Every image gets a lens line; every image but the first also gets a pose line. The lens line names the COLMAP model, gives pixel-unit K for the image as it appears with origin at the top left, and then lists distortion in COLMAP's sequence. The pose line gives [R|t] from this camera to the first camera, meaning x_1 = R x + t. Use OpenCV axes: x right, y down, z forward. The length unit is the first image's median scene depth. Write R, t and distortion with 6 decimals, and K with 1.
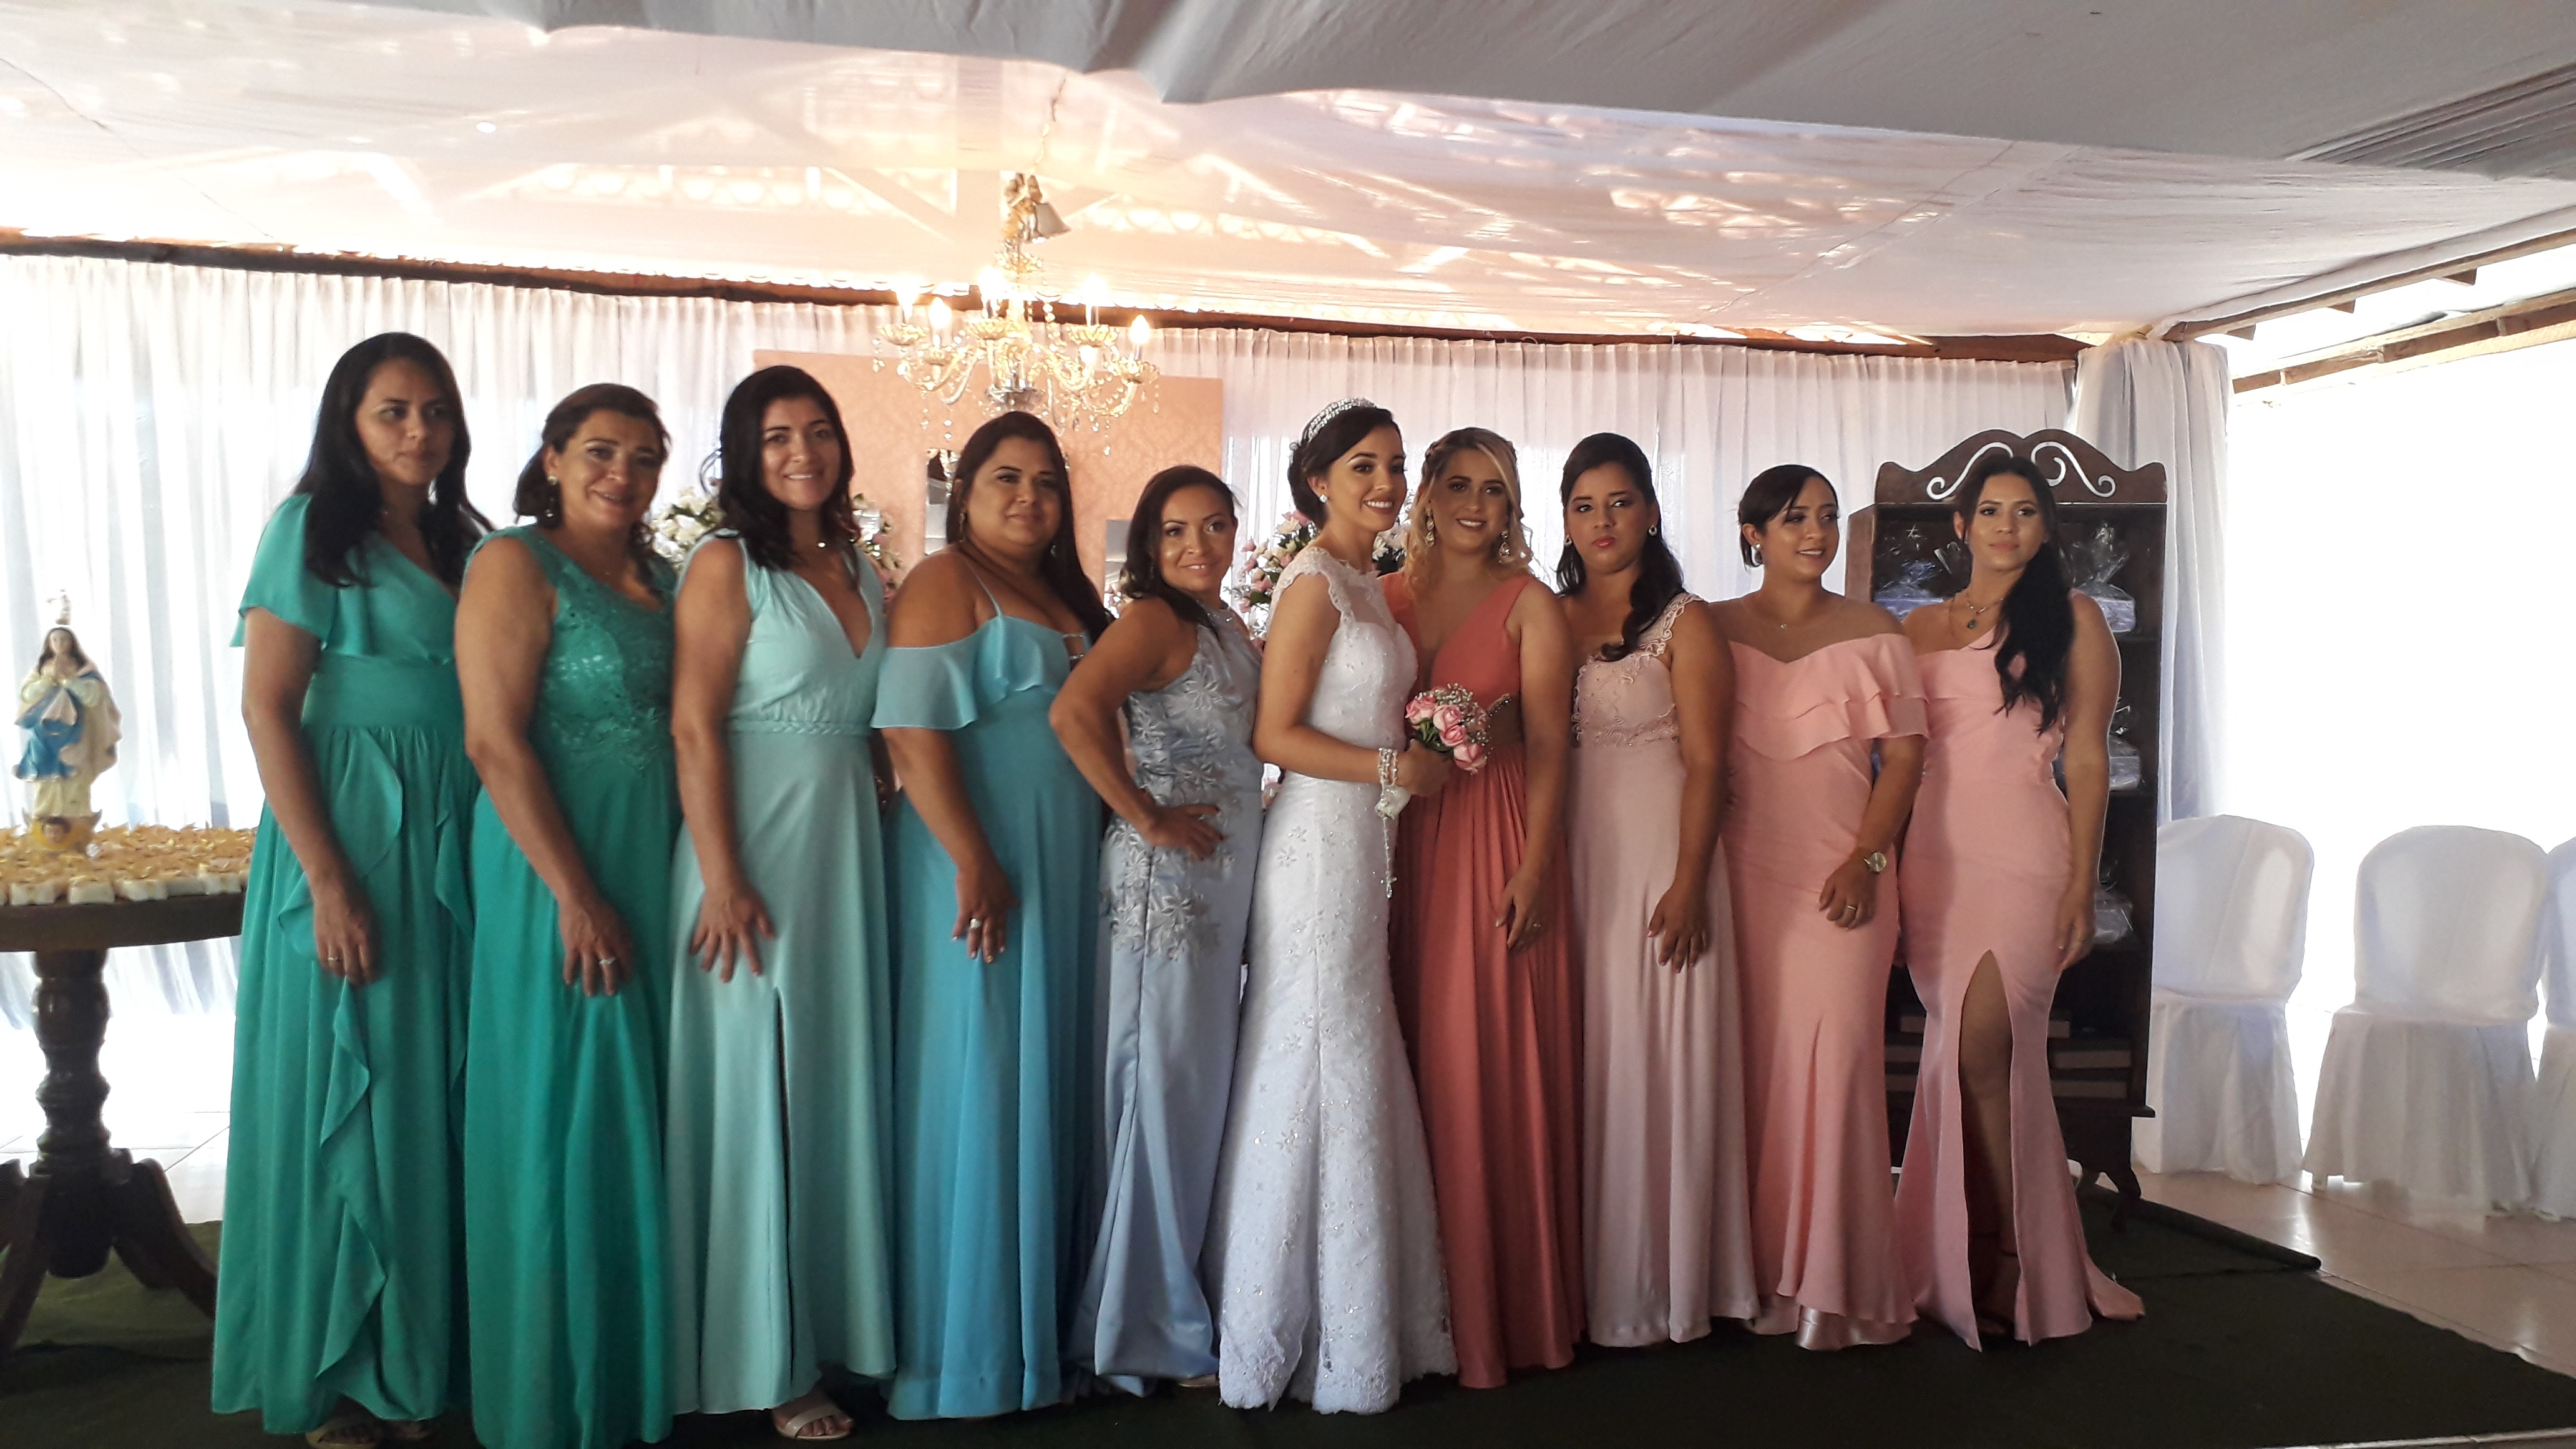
lens RADIAL K [[2073.8, 0, 1287.9], [0, 2073.8, 733.3], [0, 0, 1]] dist [0.062557, -0.107943]
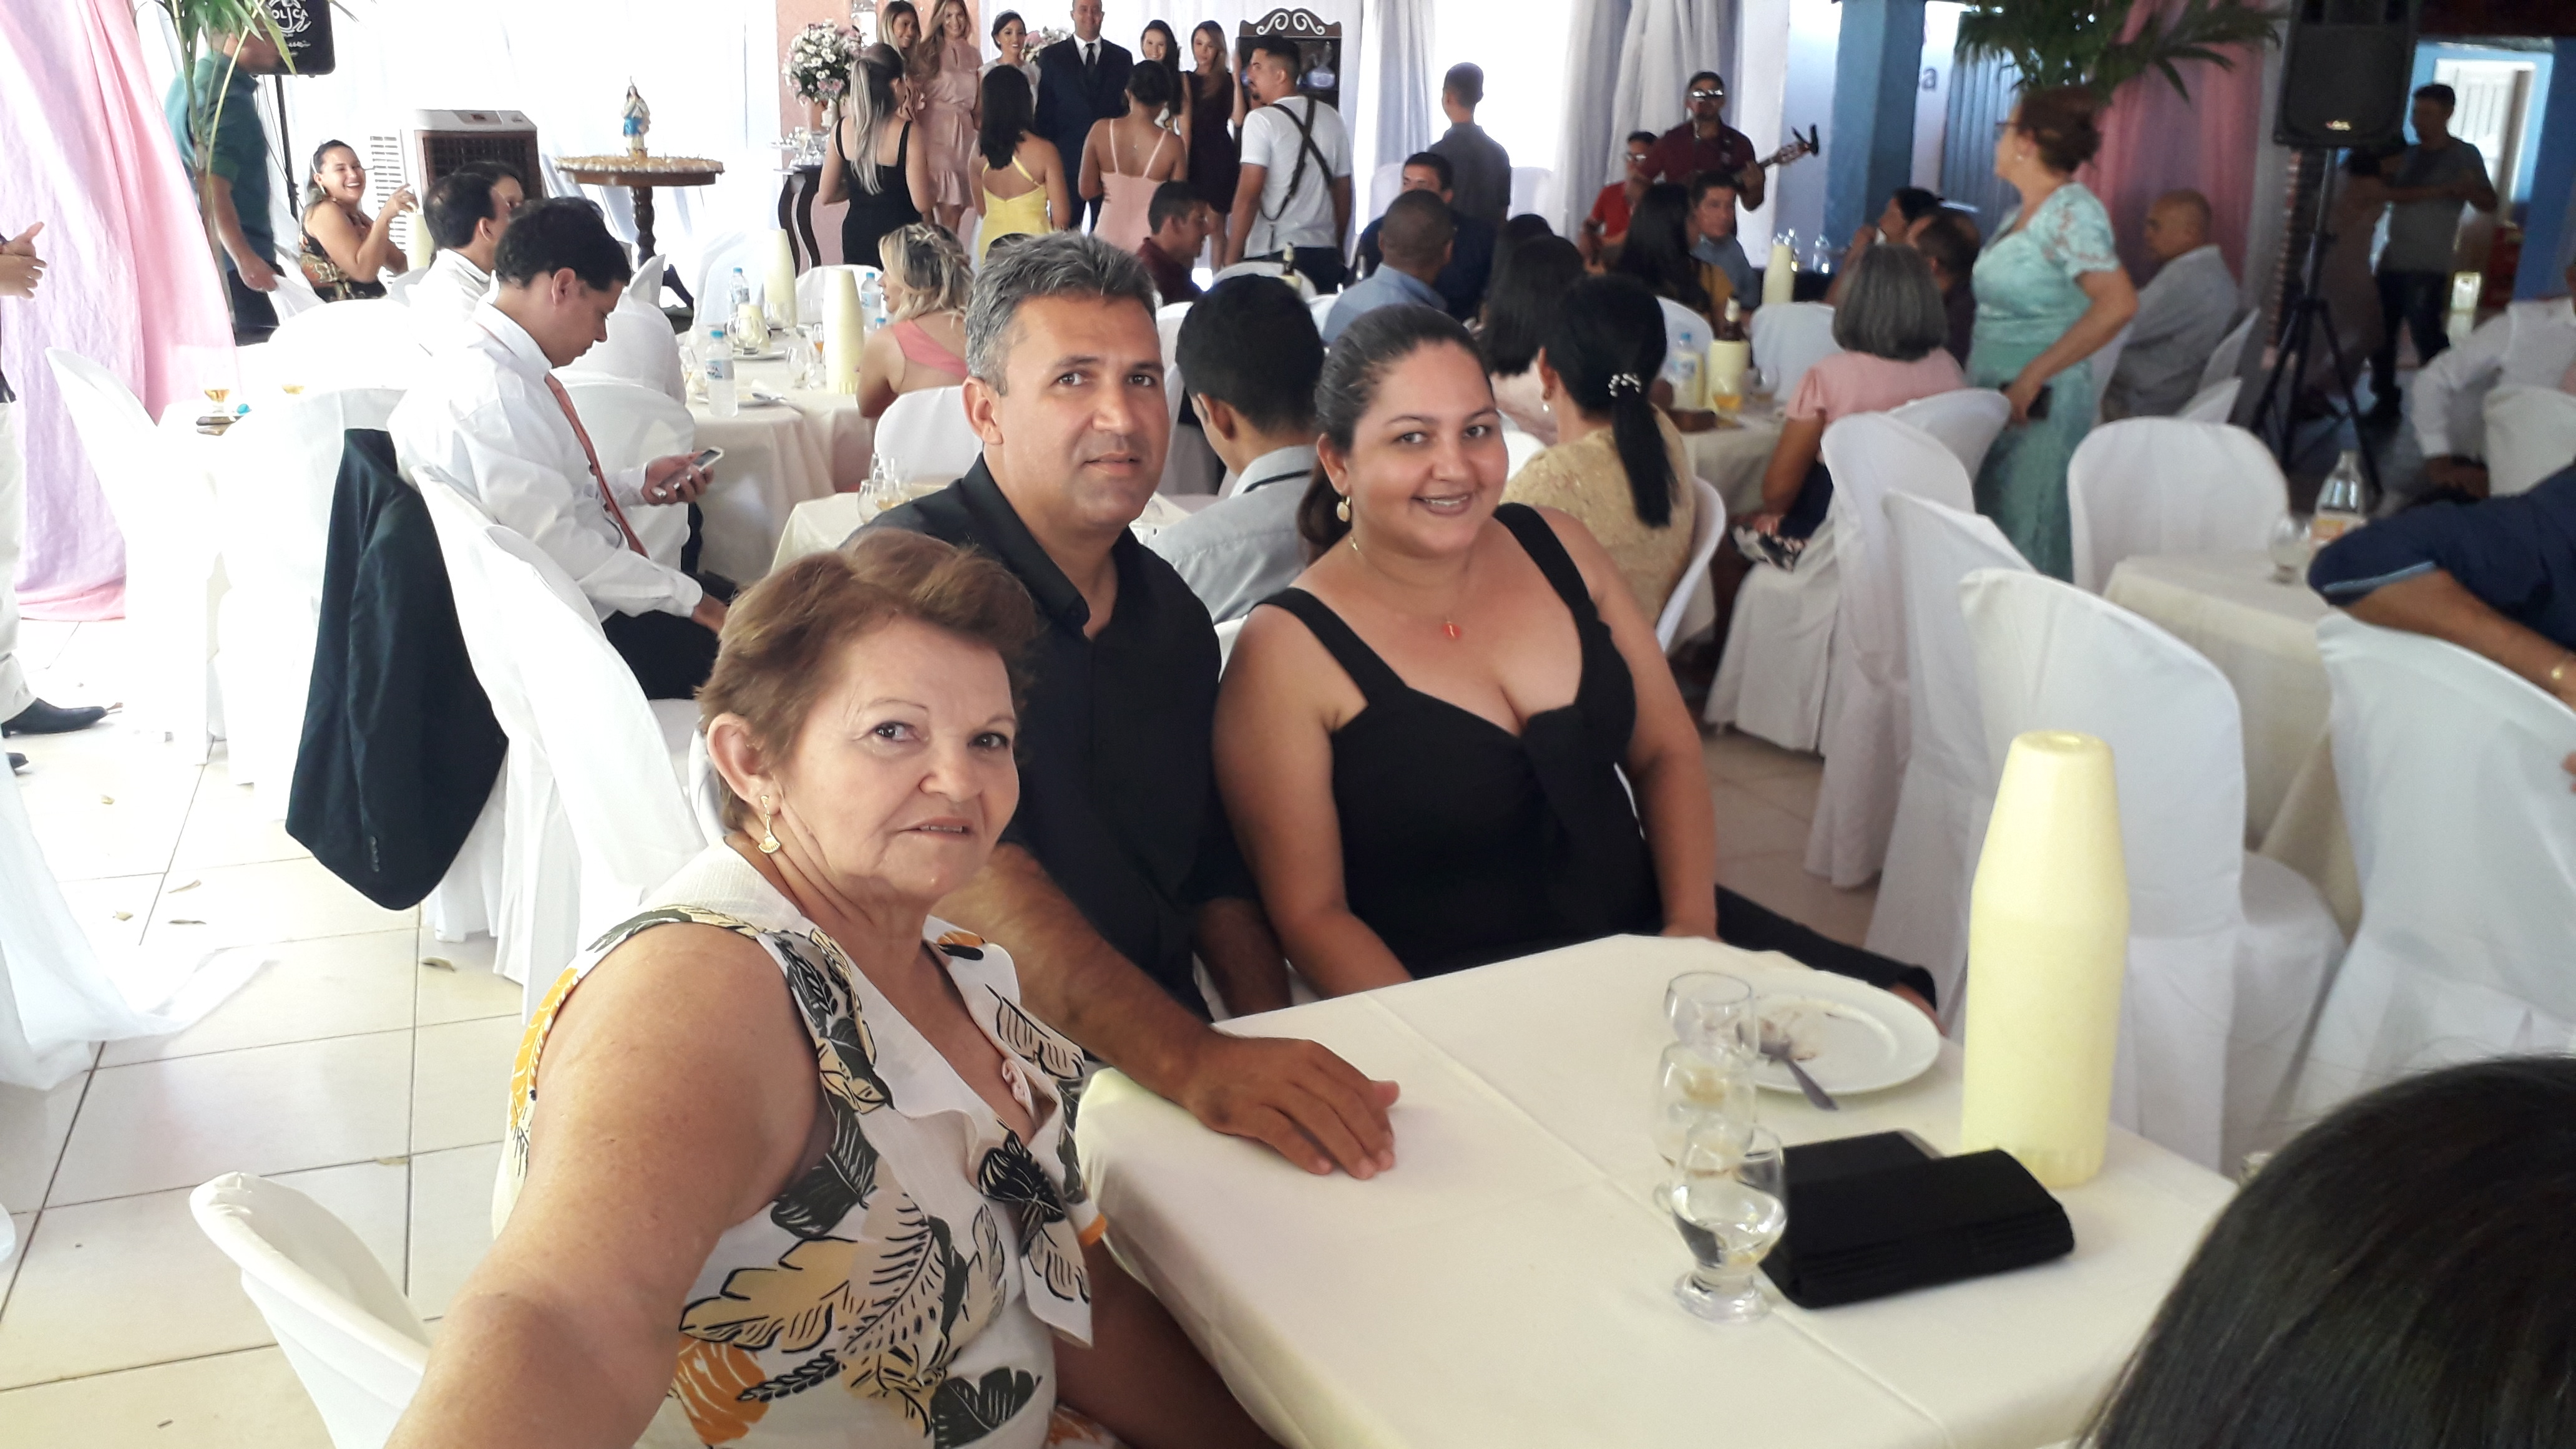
lens RADIAL K [[2073.8, 0, 1292.9], [0, 2073.8, 726.0], [0, 0, 1]] dist [0.062557, -0.107943]
pose [[0.978153, -0.062907, 0.198141, -0.196369], [0.012283, 0.968942, 0.246985, 0.072703], [-0.207524, -0.239155, 0.948546, -1.451897]]
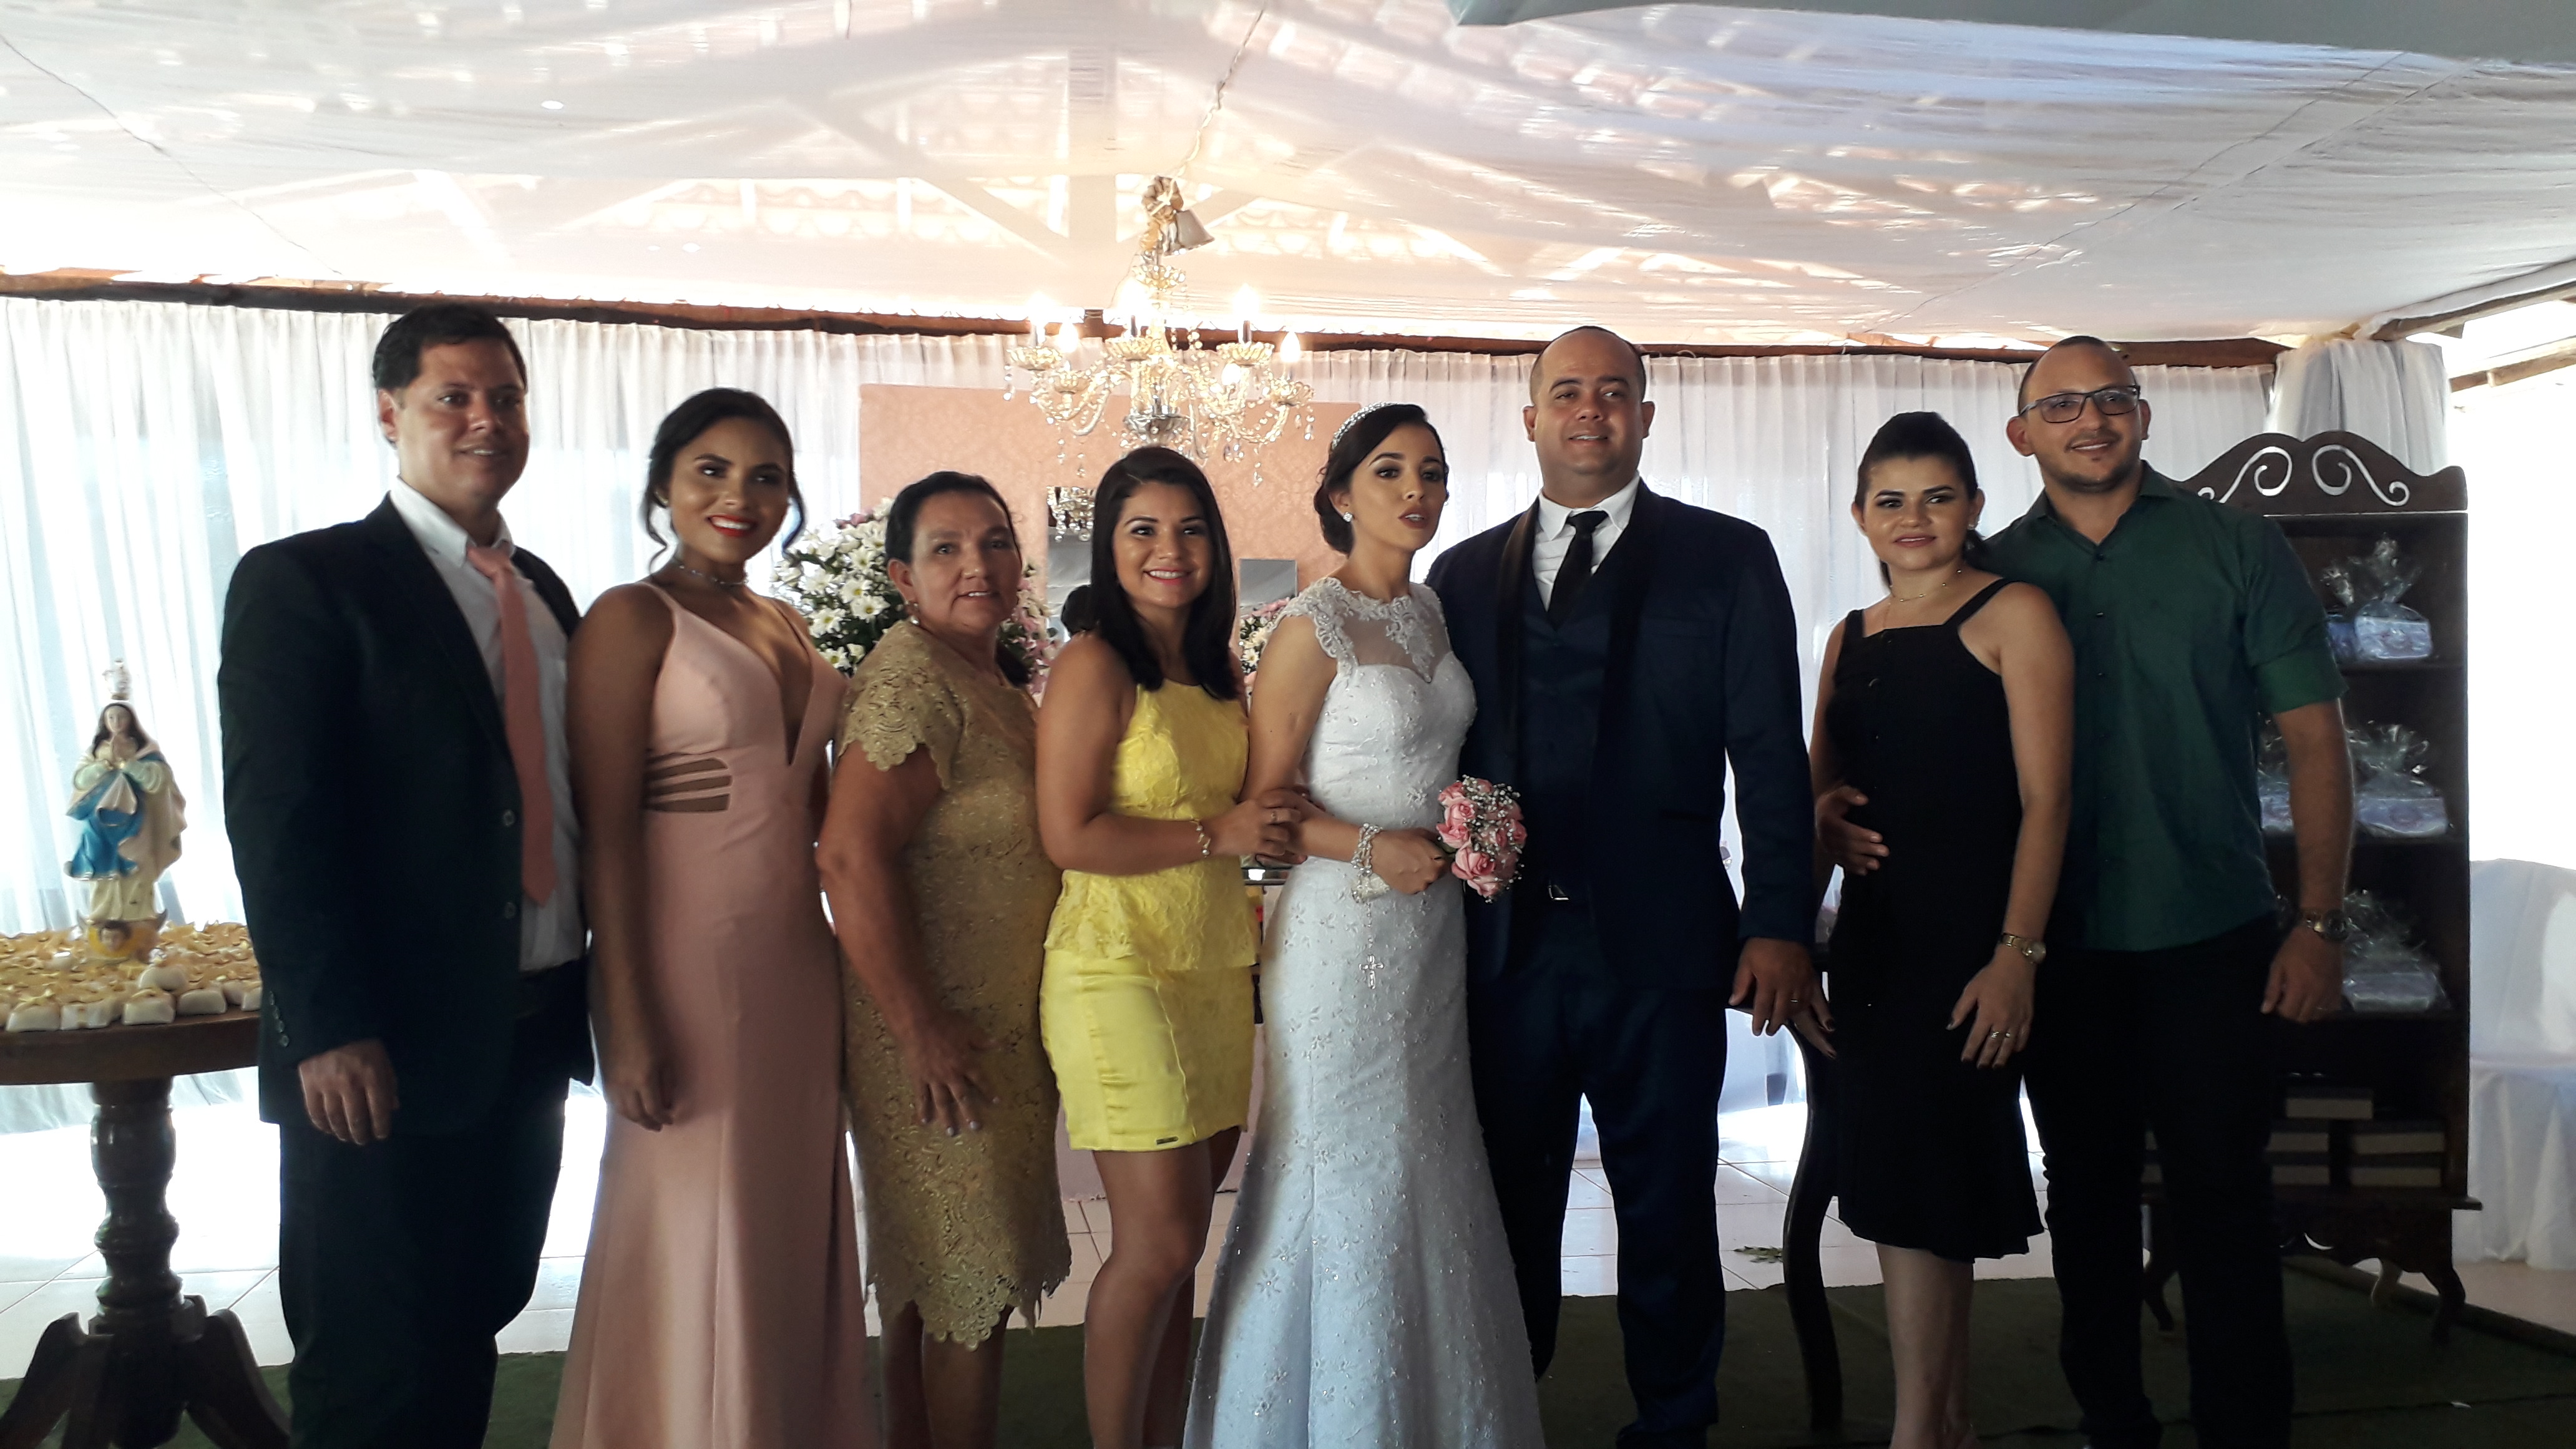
lens RADIAL K [[2073.8, 0, 1287.9], [0, 2073.8, 735.9], [0, 0, 1]] dist [0.062557, -0.107943]
pose [[0.999536, -0.020582, -0.022436, -0.048831], [0.020147, 0.999608, -0.019449, -0.006301], [0.022827, 0.018988, 0.999559, 0.085378]]
